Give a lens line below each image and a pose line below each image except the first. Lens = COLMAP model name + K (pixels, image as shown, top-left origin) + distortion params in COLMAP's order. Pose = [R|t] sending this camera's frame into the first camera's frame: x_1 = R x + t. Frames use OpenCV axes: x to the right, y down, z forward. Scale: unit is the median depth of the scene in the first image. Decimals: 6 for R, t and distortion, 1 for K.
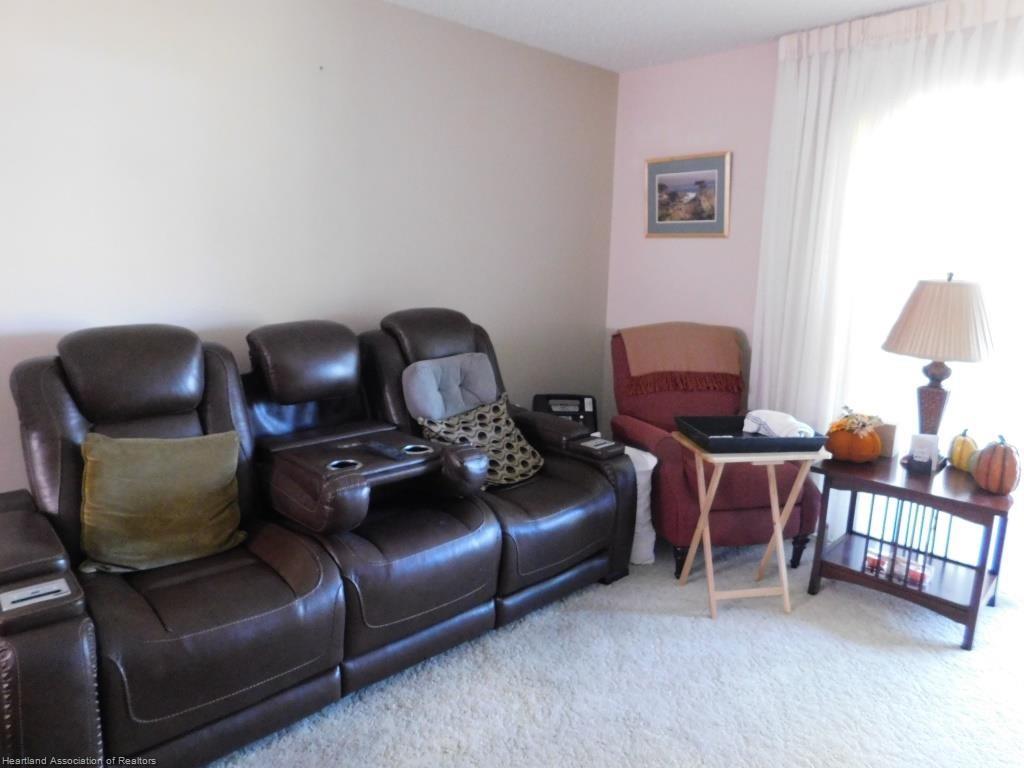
lens RADIAL K [[679.8, 0, 509.3], [0, 679.8, 380.7], [0, 0, 1]] dist [-0.068267, 0.059688]
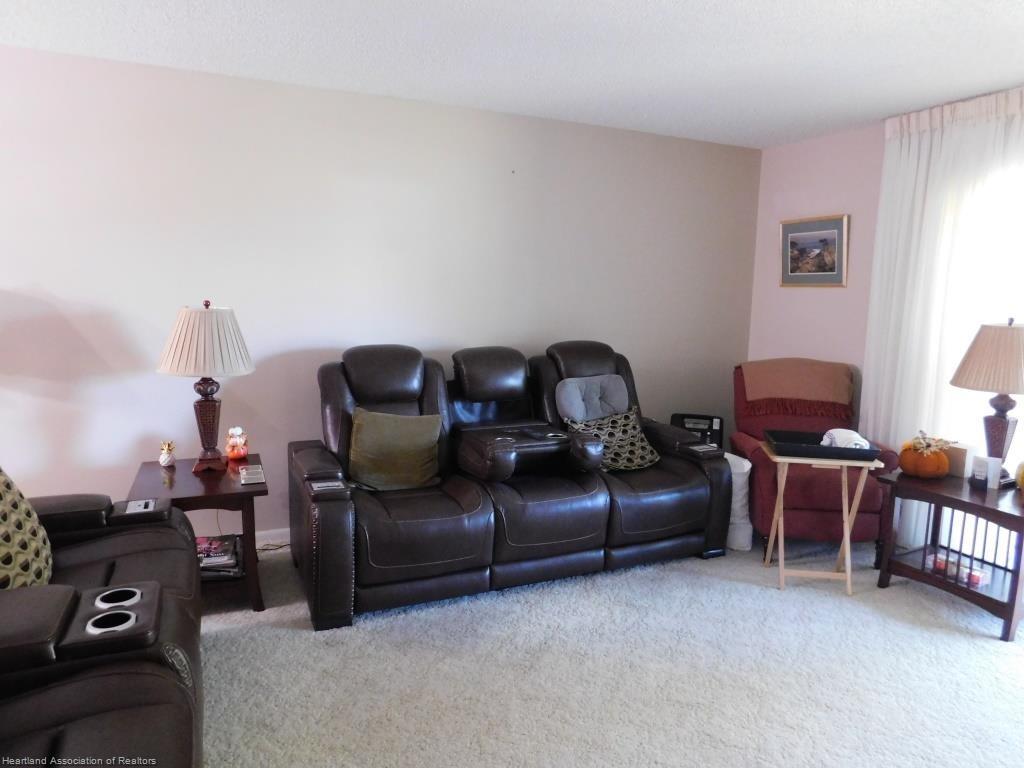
lens RADIAL K [[679.8, 0, 504.5], [0, 679.8, 384.6], [0, 0, 1]] dist [-0.068267, 0.059688]
pose [[0.944725, 0.041733, -0.325198, 0.207299], [-0.059381, 0.997242, -0.044528, 0.057733], [0.322442, 0.061378, 0.944597, -0.374117]]
